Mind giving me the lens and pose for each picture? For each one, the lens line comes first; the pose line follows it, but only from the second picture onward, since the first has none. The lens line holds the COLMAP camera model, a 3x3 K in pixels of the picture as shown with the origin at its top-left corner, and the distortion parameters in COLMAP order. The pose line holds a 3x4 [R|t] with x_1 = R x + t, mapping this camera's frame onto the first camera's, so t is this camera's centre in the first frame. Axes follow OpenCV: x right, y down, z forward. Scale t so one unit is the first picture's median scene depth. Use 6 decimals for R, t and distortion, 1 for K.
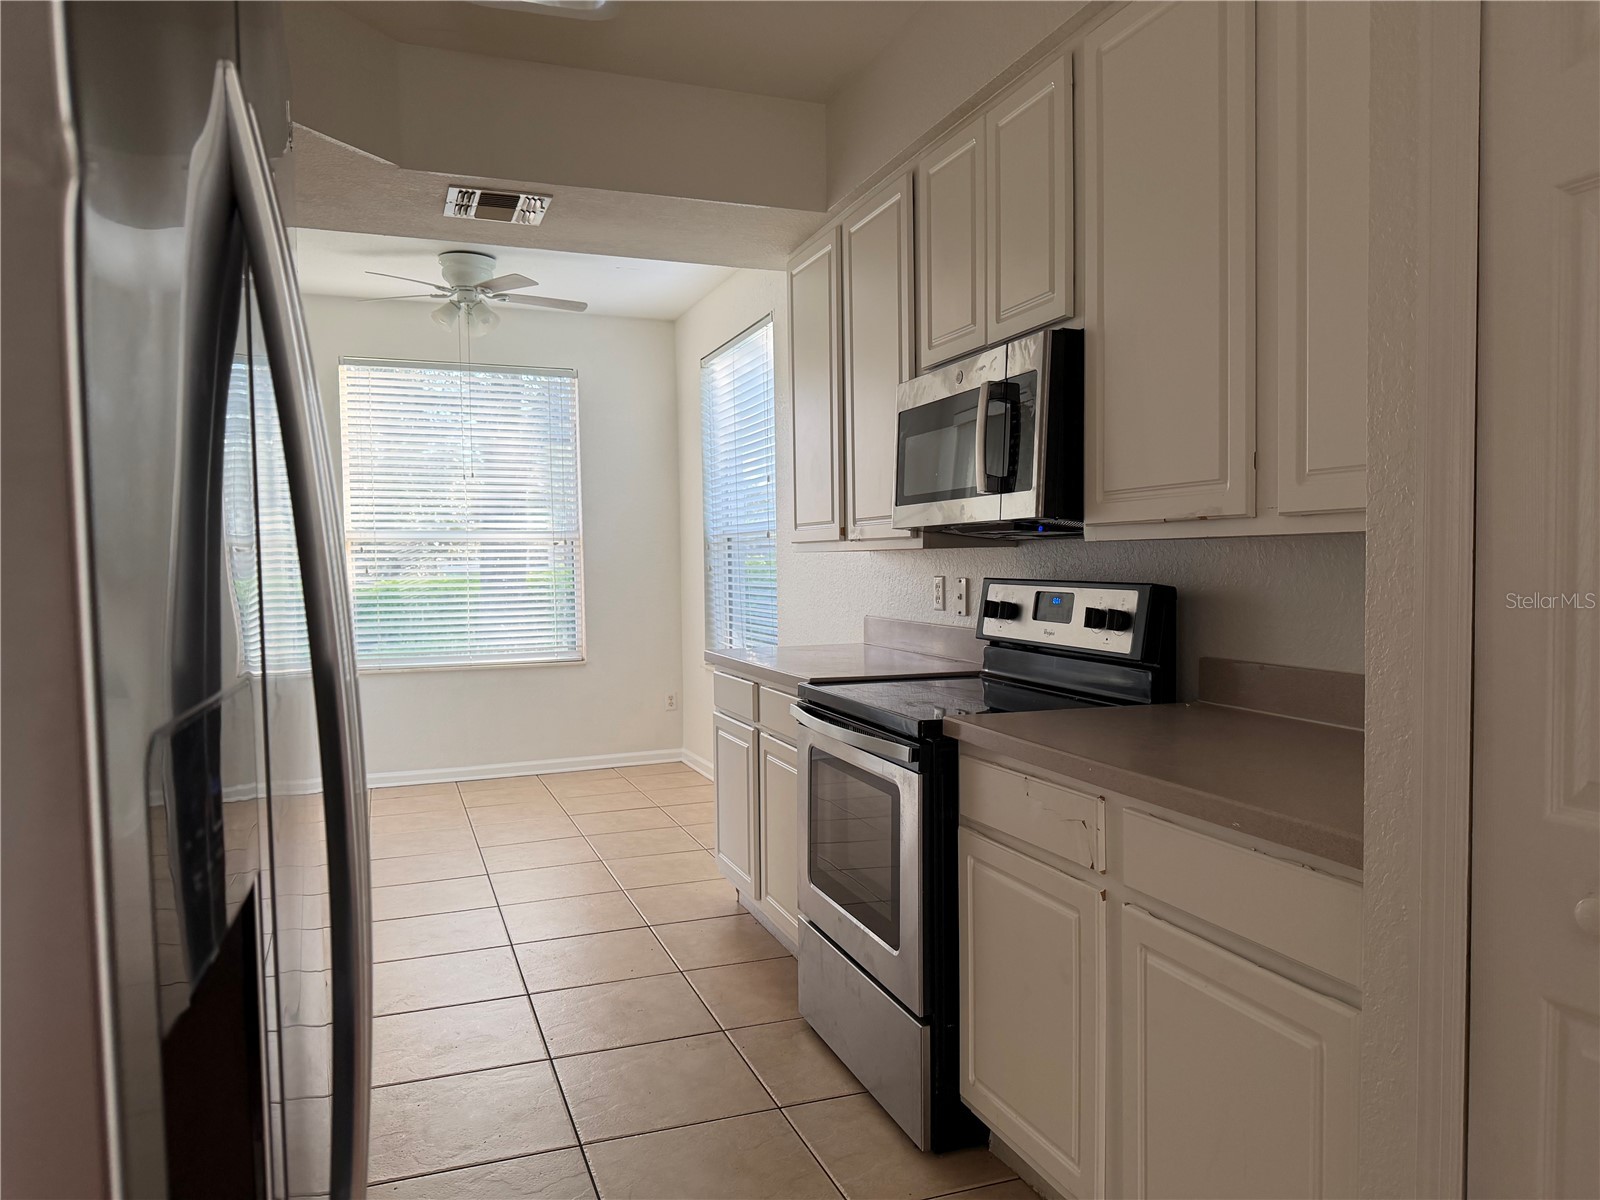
lens RADIAL K [[1120.4, 0, 788.4], [0, 1120.4, 613.2], [0, 0, 1]] dist [0.168916, -0.227795]
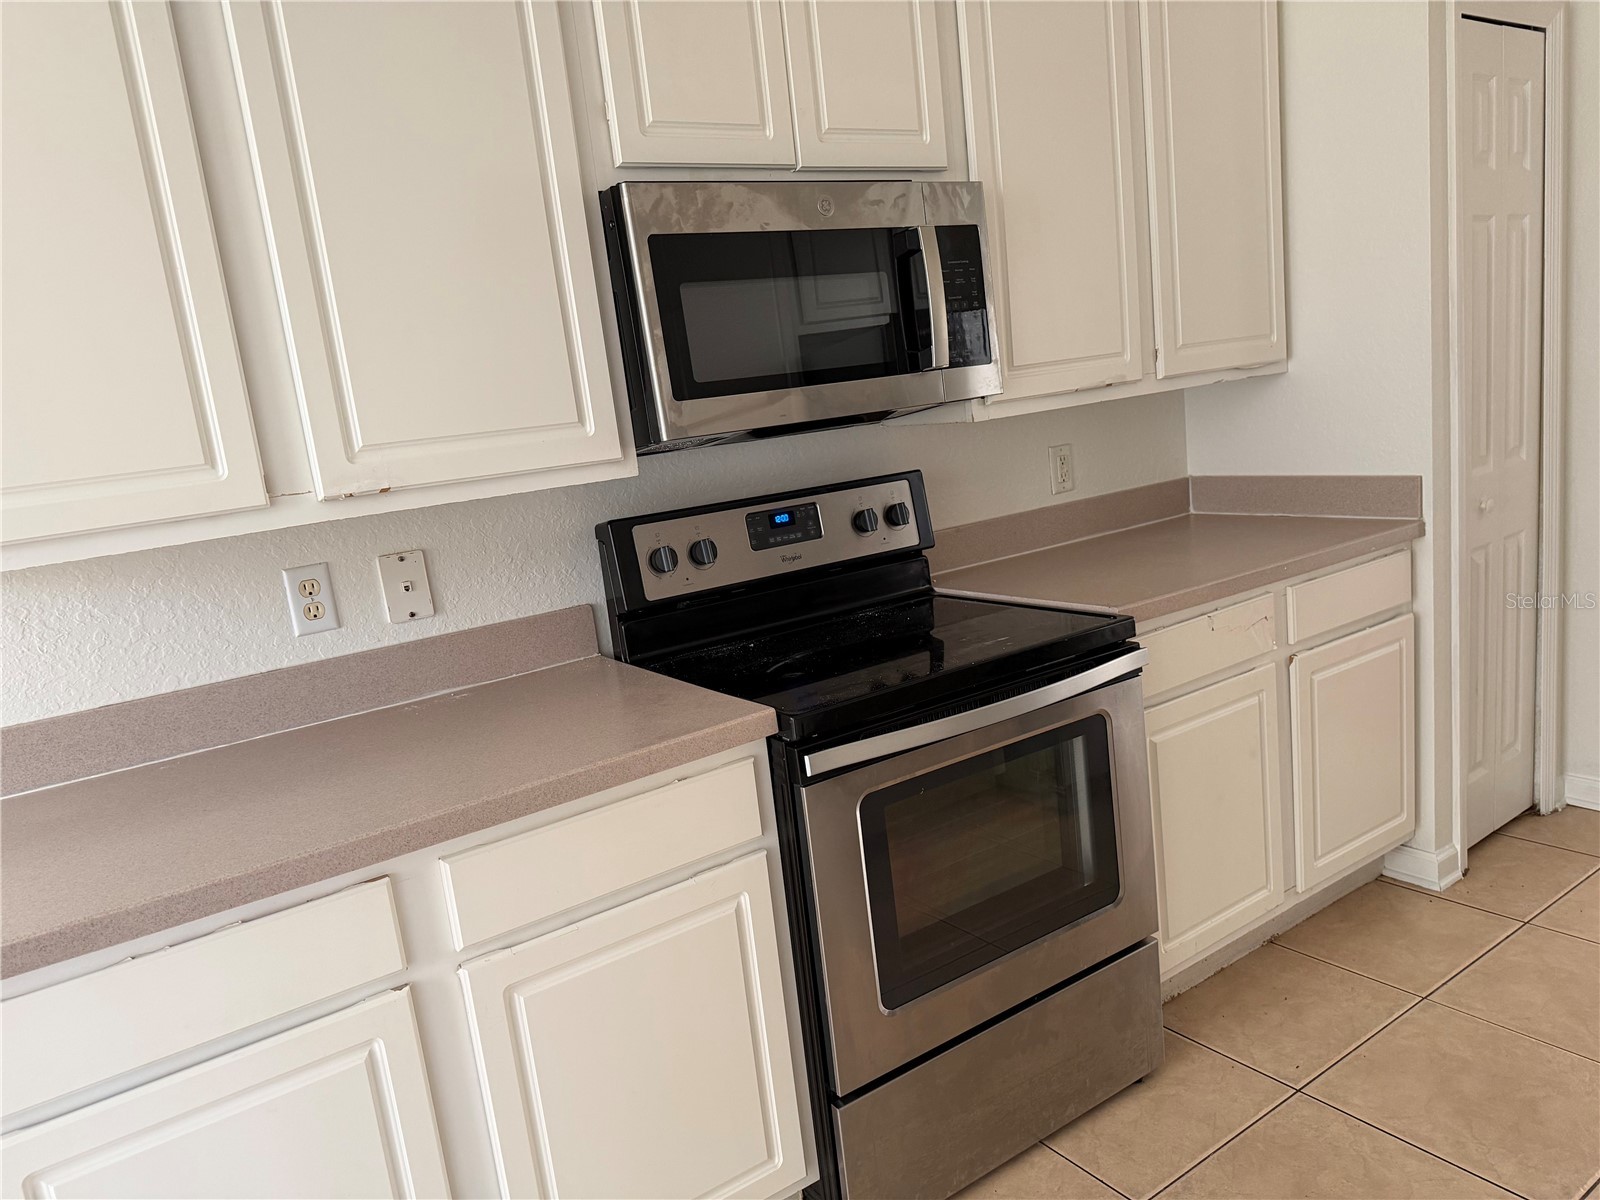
lens RADIAL K [[1120.4, 0, 788.4], [0, 1120.4, 613.2], [0, 0, 1]] dist [0.168916, -0.227795]
pose [[-0.247511, -0.145957, 0.957828, -0.294012], [0.162831, 0.968261, 0.189623, -0.052123], [-0.955104, 0.202898, -0.215889, 0.638615]]
